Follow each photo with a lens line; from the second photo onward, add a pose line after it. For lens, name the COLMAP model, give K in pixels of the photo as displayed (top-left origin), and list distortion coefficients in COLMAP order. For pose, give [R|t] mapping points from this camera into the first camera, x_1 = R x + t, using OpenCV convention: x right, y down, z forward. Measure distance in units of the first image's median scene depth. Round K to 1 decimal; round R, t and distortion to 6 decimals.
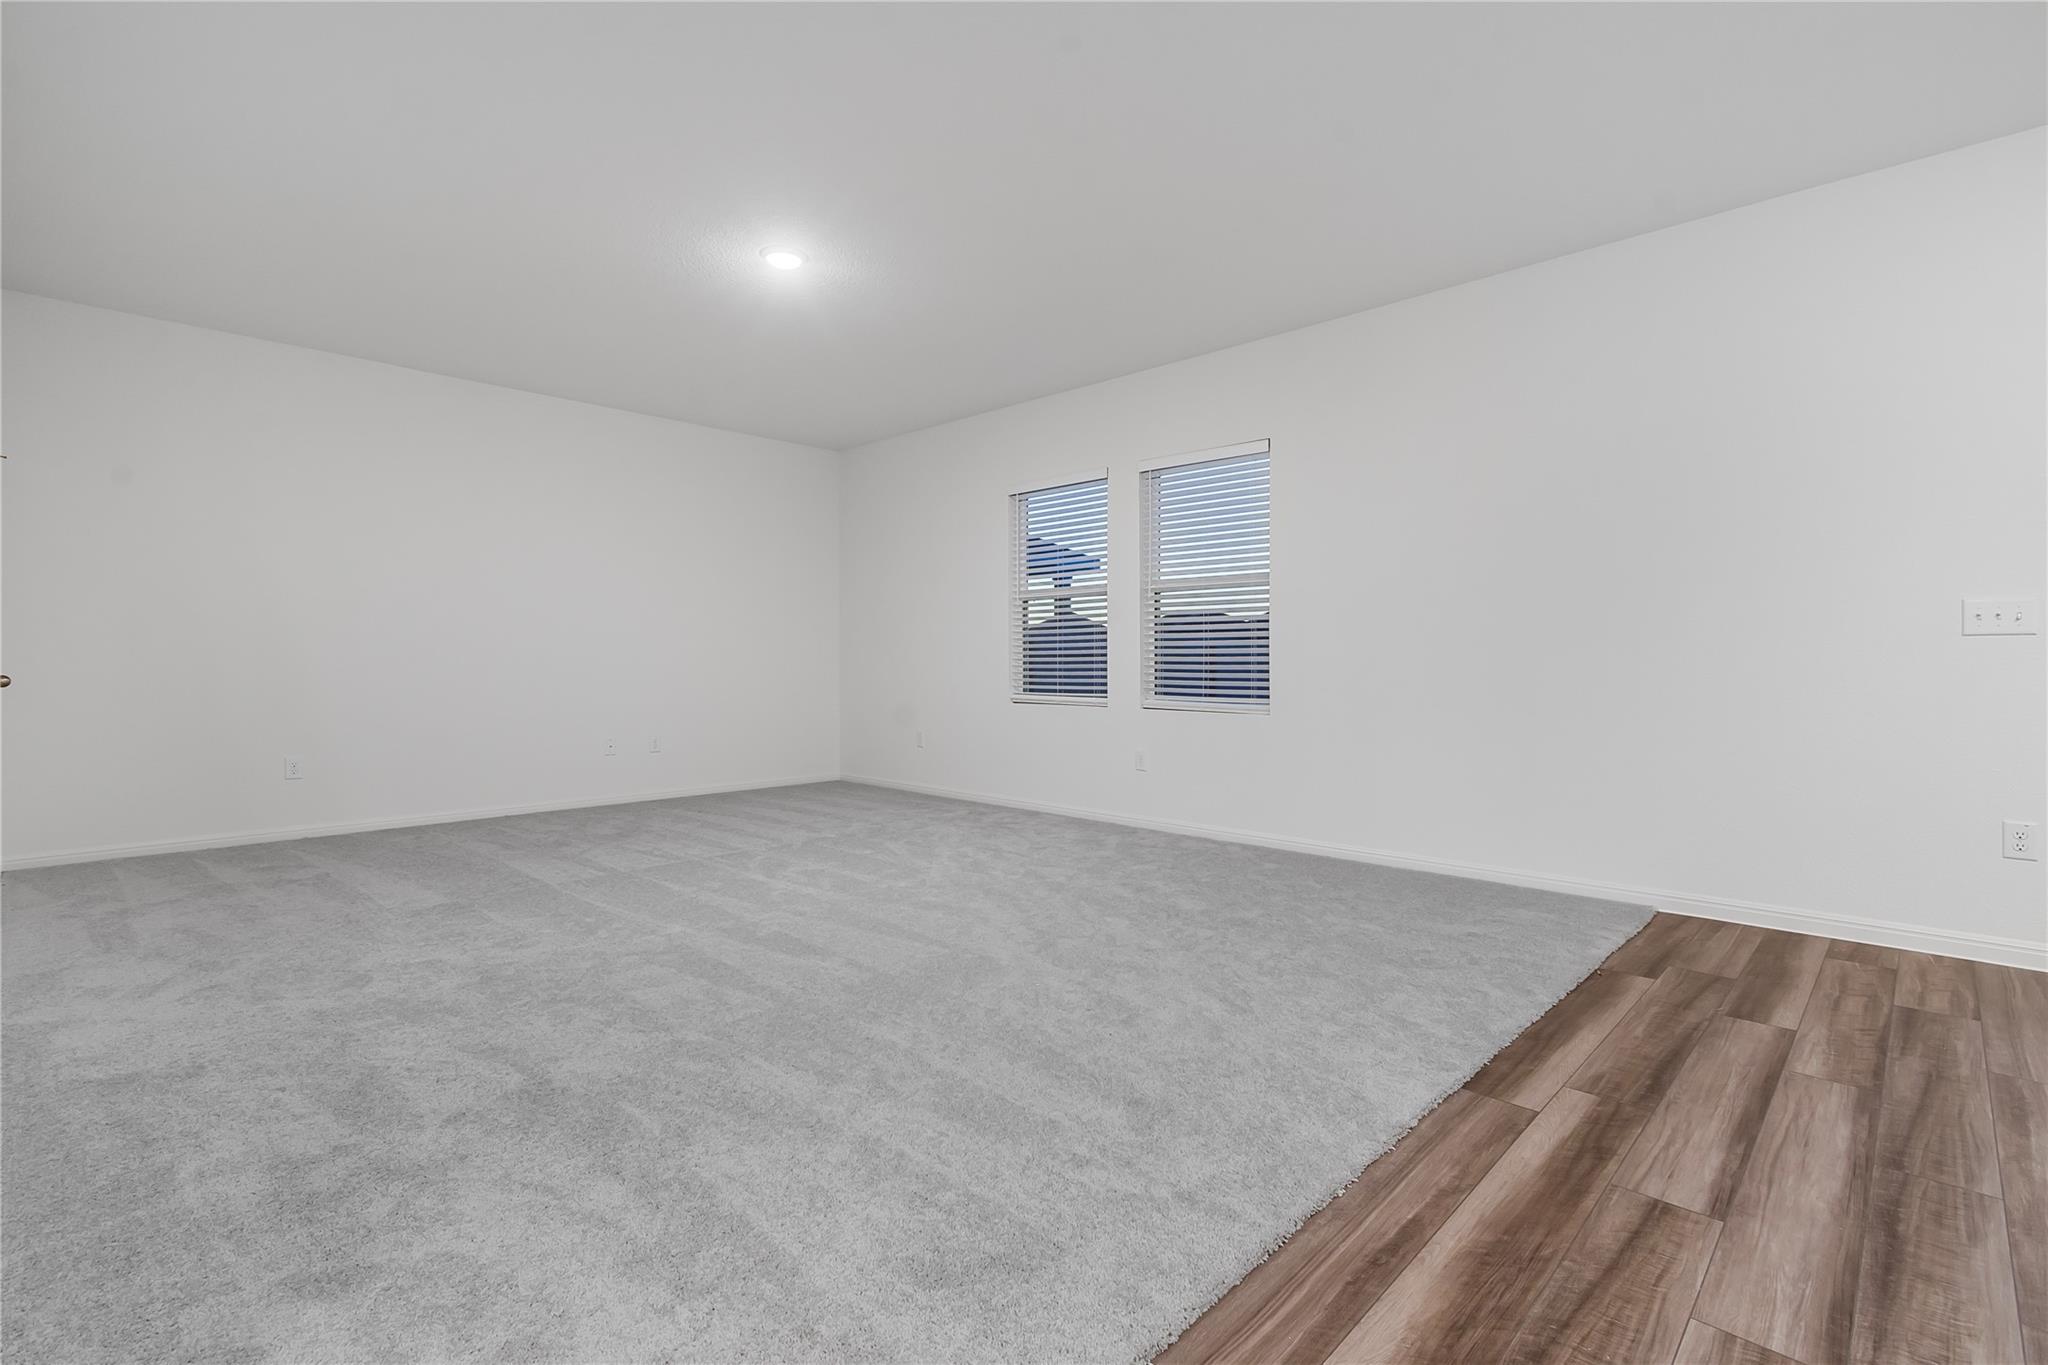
lens RADIAL K [[934.0, 0, 1034.3], [0, 934.0, 664.7], [0, 0, 1]] dist [0.012289, -0.000579]
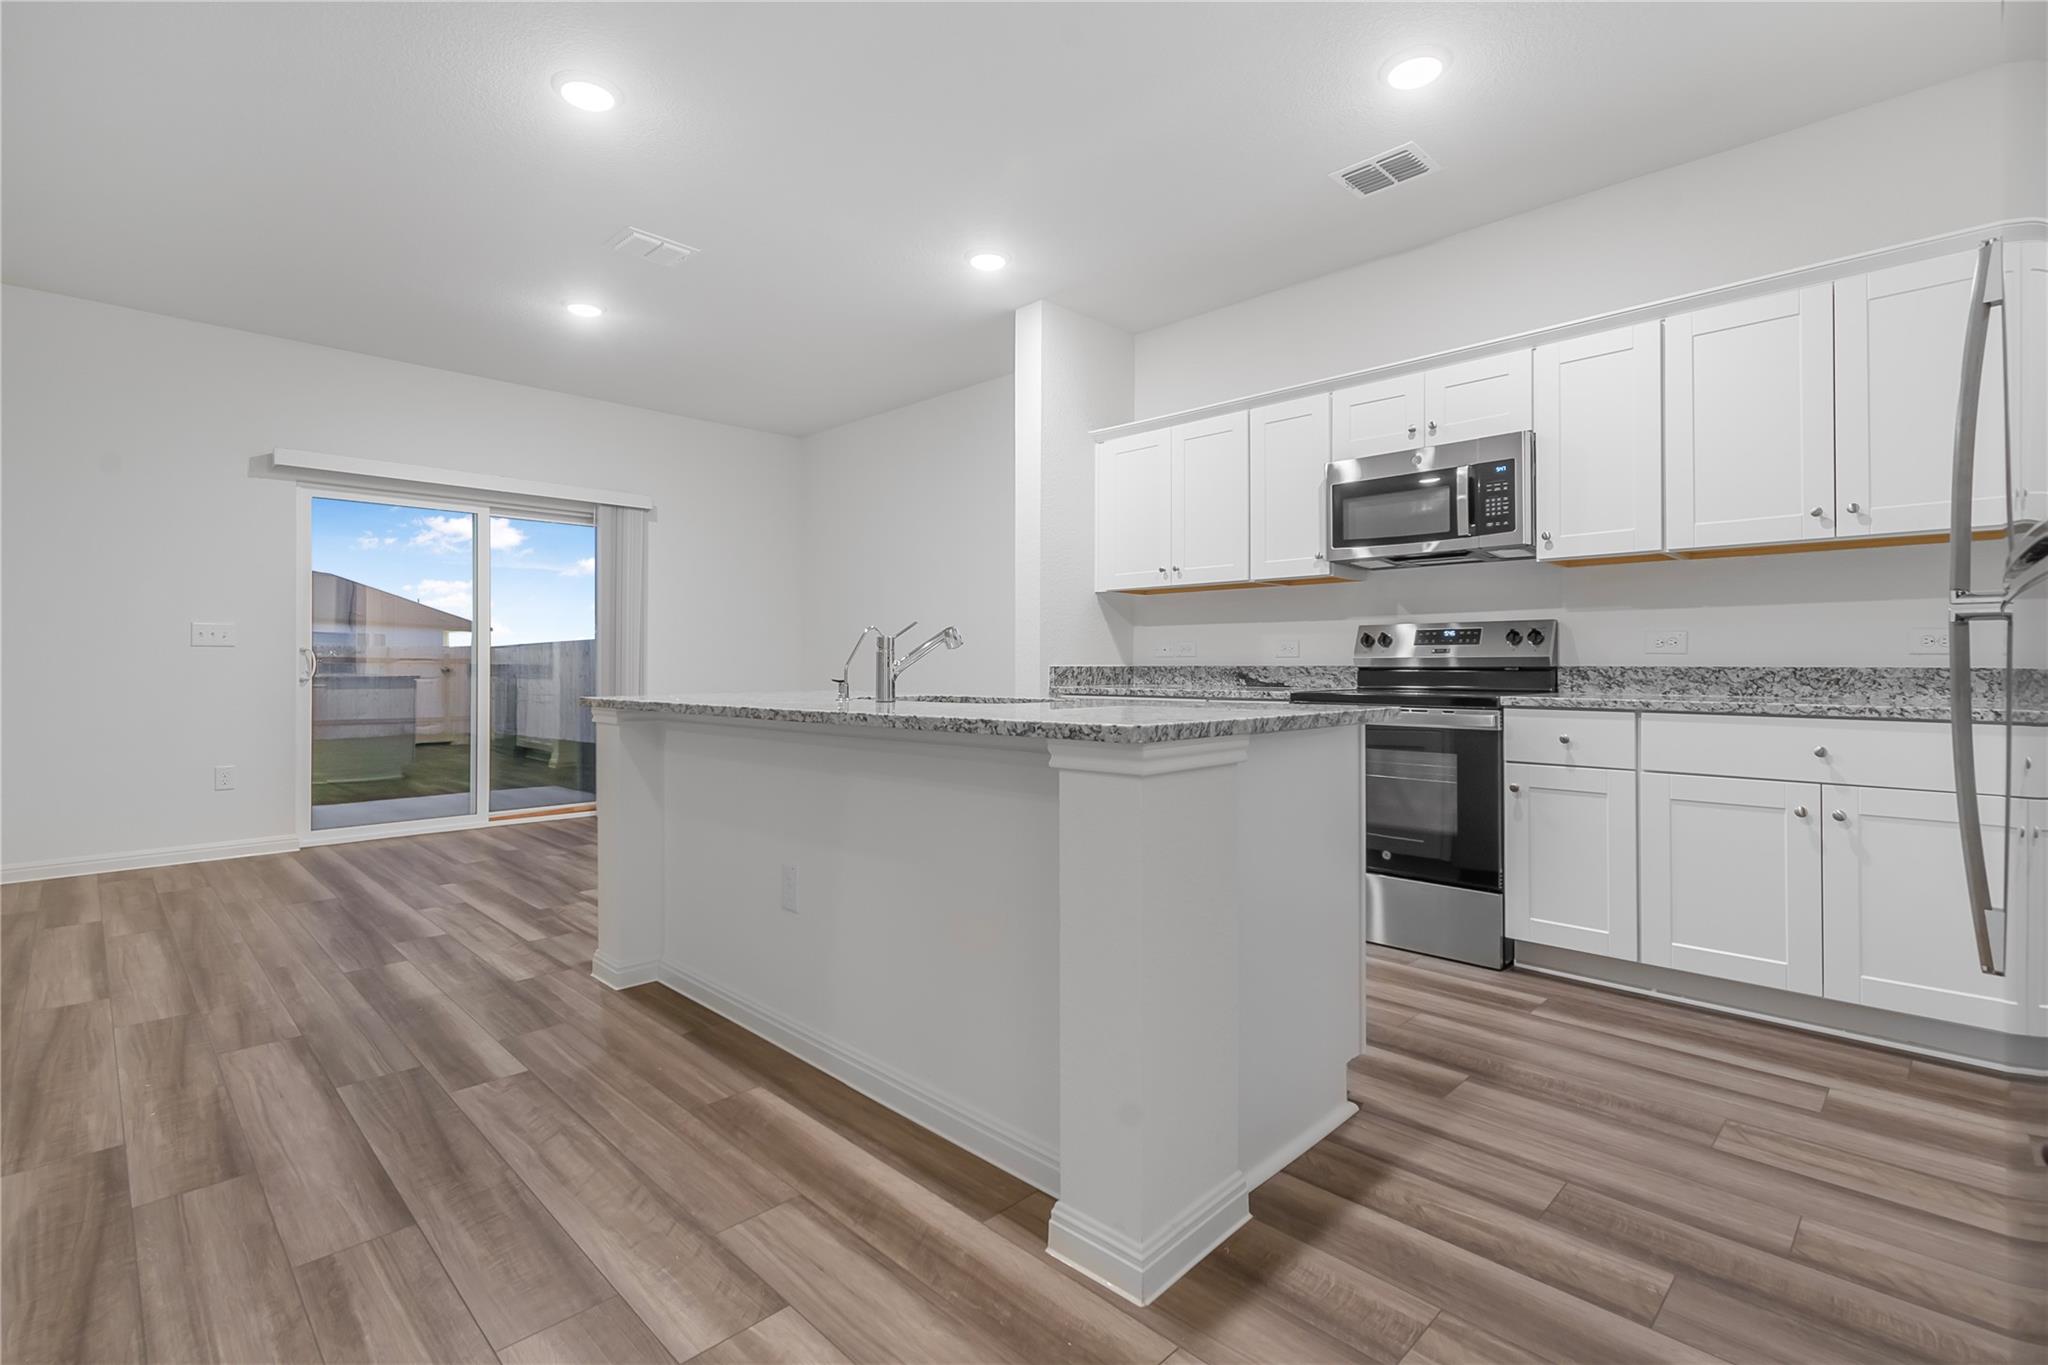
lens RADIAL K [[934.0, 0, 1022.3], [0, 934.0, 648.0], [0, 0, 1]] dist [0.012289, -0.000579]
pose [[0.020972, 0.017811, 0.999621, -0.442299], [-0.000228, 0.999841, -0.017810, 0.000103], [-0.999780, 0.000145, 0.020973, -0.312954]]
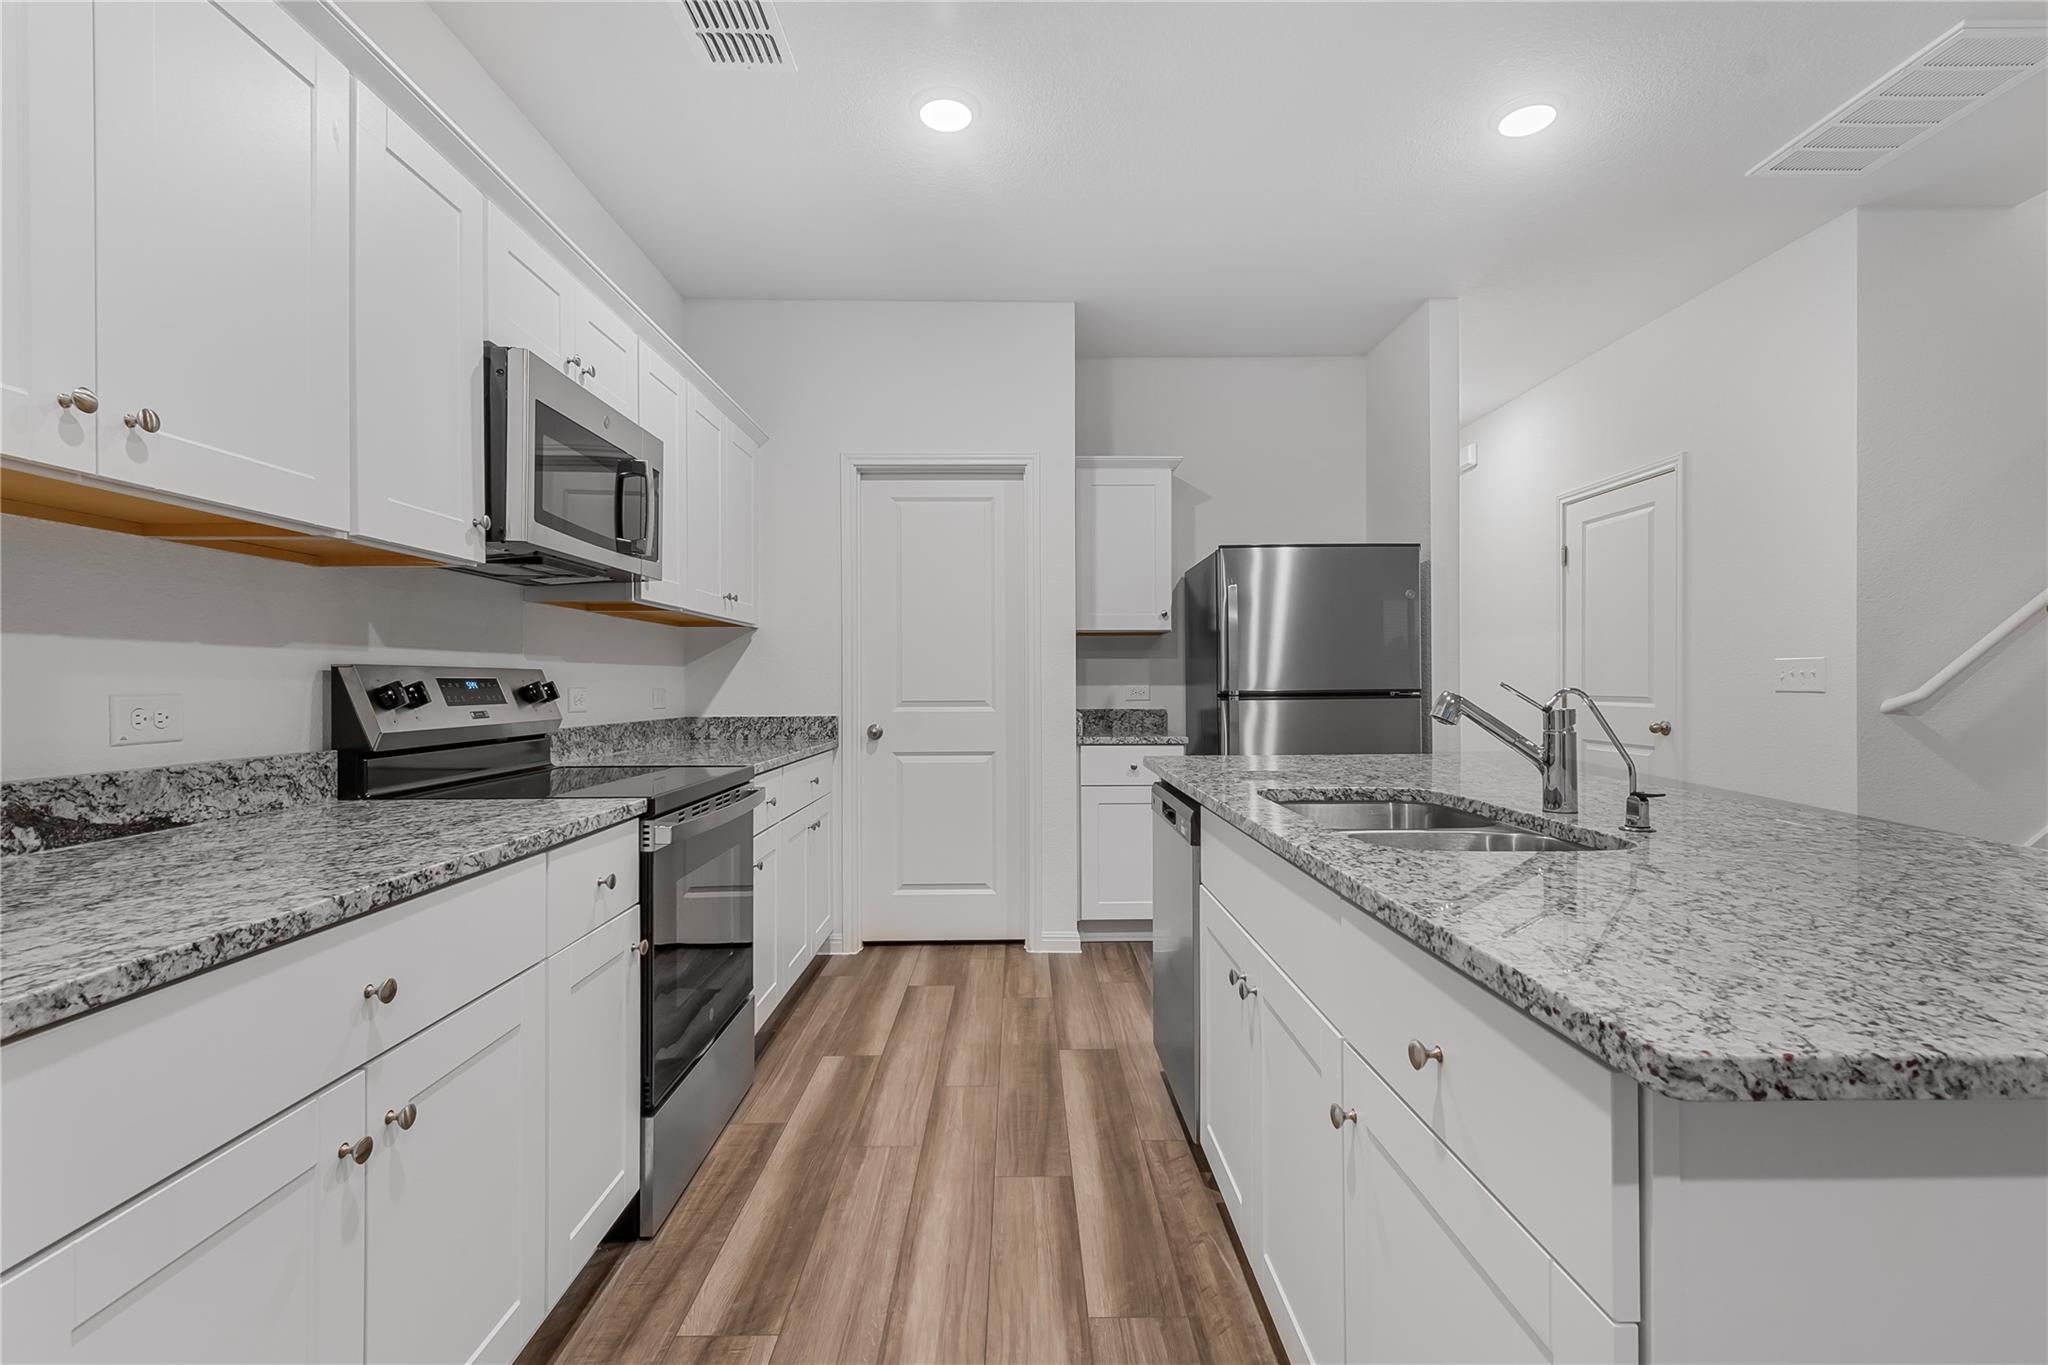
lens RADIAL K [[934.0, 0, 1030.7], [0, 934.0, 695.0], [0, 0, 1]] dist [0.012289, -0.000579]
pose [[-0.716111, 0.009481, -0.697922, 0.861877], [0.001781, 0.999929, 0.011756, -0.037624], [0.697984, 0.007176, -0.716077, -0.029661]]
